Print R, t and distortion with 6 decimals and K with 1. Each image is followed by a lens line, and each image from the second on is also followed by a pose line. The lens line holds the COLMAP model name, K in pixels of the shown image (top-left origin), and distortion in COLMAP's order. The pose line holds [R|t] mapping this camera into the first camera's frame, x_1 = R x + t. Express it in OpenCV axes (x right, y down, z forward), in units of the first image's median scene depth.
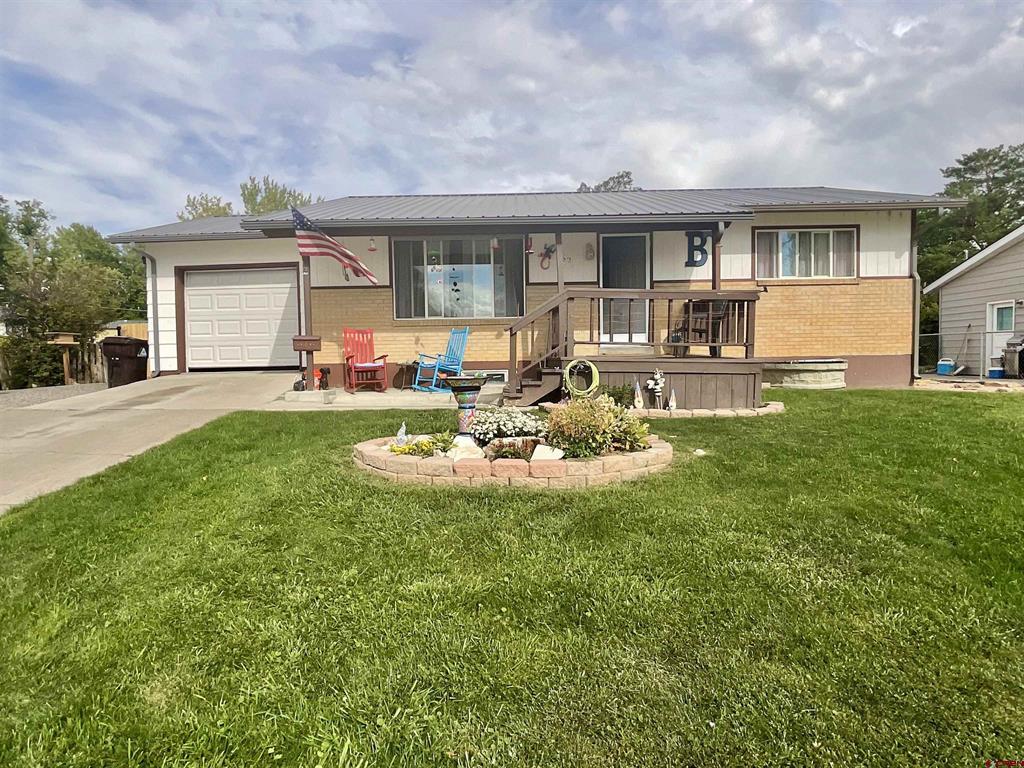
lens RADIAL K [[575.1, 0, 512.0], [0, 575.1, 385.6], [0, 0, 1]] dist [-0.009306, 0.004822]
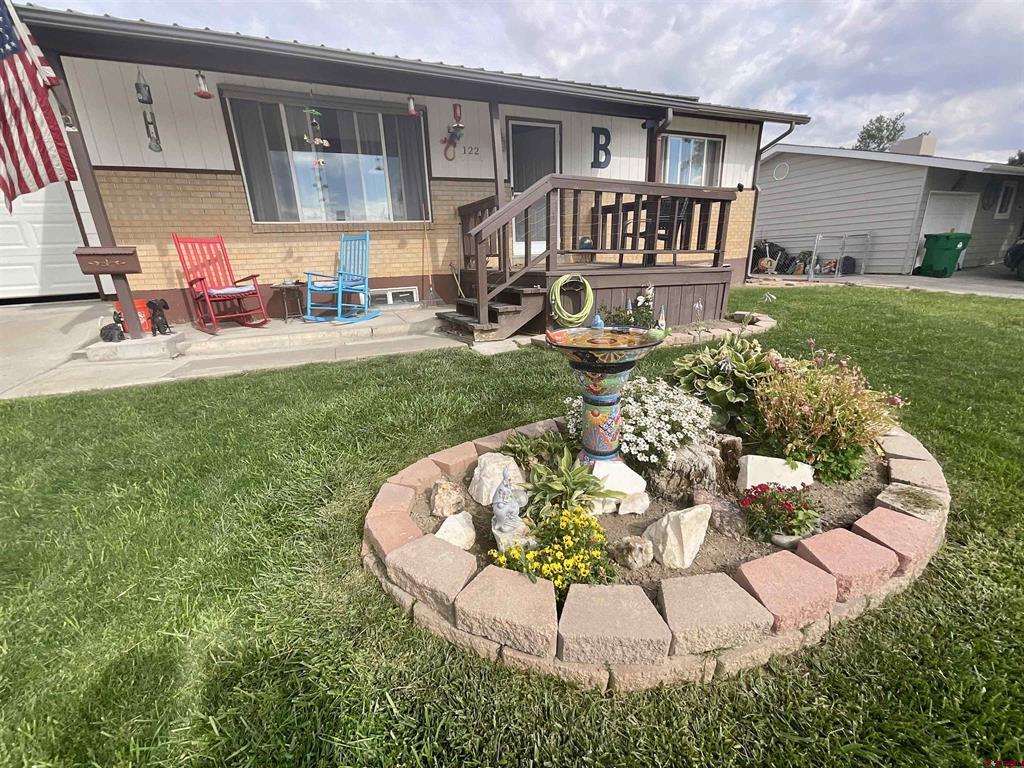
lens RADIAL K [[413.1, 0, 512.9], [0, 413.1, 382.8], [0, 0, 1]] dist [-0.001273, 0.001028]
pose [[0.911832, -0.138037, 0.386664, -0.134833], [0.045482, 0.969951, 0.239011, -0.028540], [-0.408037, -0.200352, 0.890710, 0.361560]]
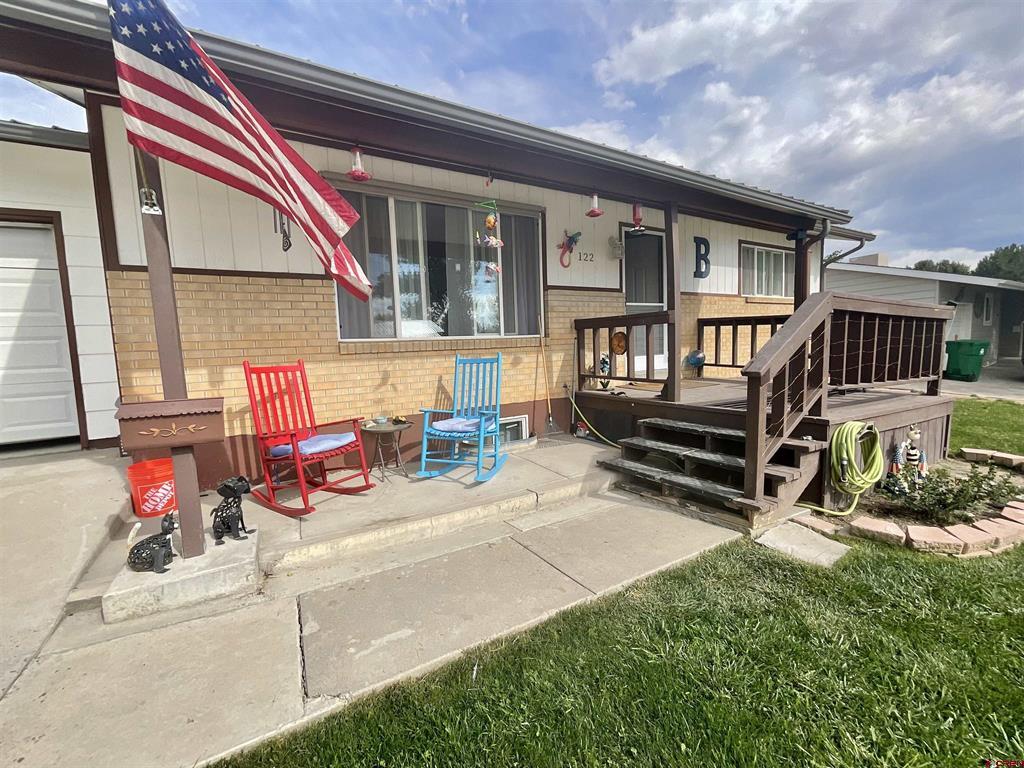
lens RADIAL K [[413.1, 0, 512.0], [0, 413.1, 383.8], [0, 0, 1]] dist [-0.001273, 0.001028]
pose [[0.861070, -0.061967, 0.504697, -0.262463], [0.050927, 0.998066, 0.035657, -0.081039], [-0.505930, -0.005000, 0.862560, 0.592498]]
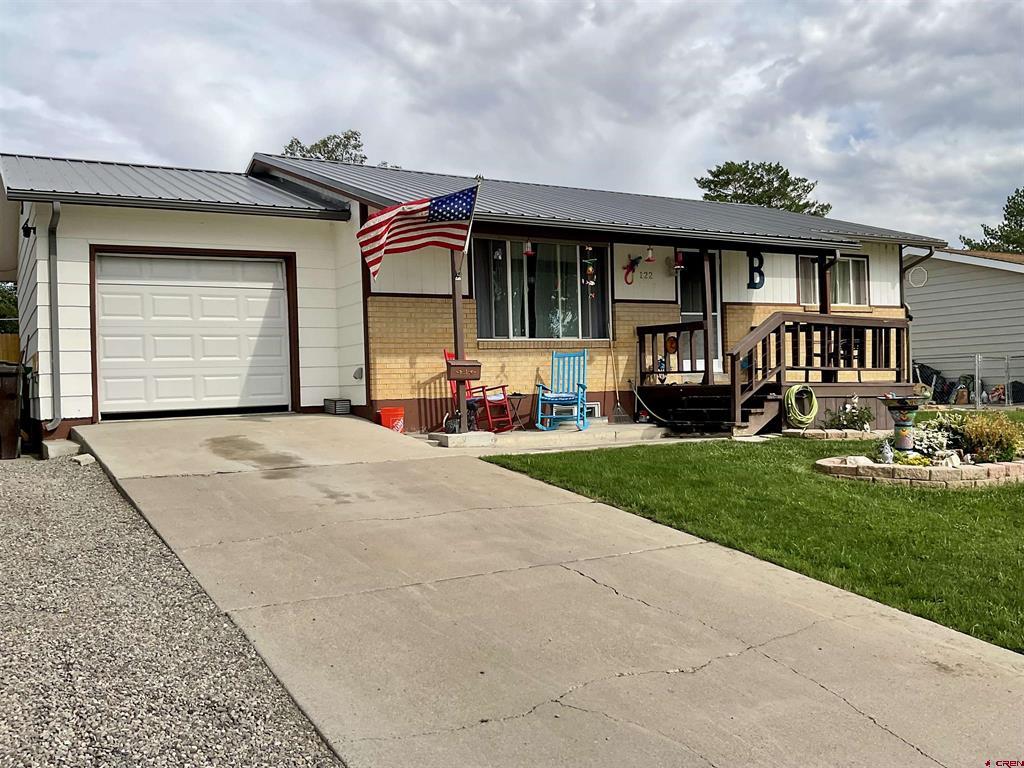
lens RADIAL K [[876.8, 0, 507.8], [0, 876.8, 390.6], [0, 0, 1]] dist [0.047134, -0.076933]
pose [[0.855861, -0.014442, 0.517005, -0.774117], [0.044425, 0.997968, -0.045665, 0.007913], [-0.515295, 0.062051, 0.854763, -0.017169]]
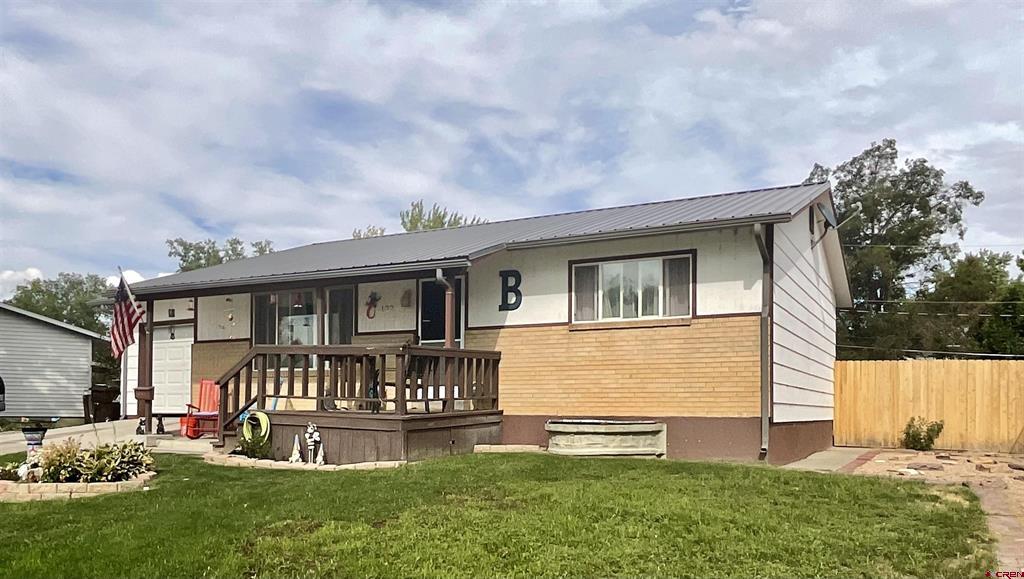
lens RADIAL K [[829.5, 0, 502.9], [0, 829.5, 382.7], [0, 0, 1]] dist [-0.022482, -0.004339]
pose [[0.878479, 0.005183, -0.477754, 0.903022], [-0.045992, 0.996215, -0.073760, -0.005296], [0.475563, 0.086769, 0.875392, -0.090996]]
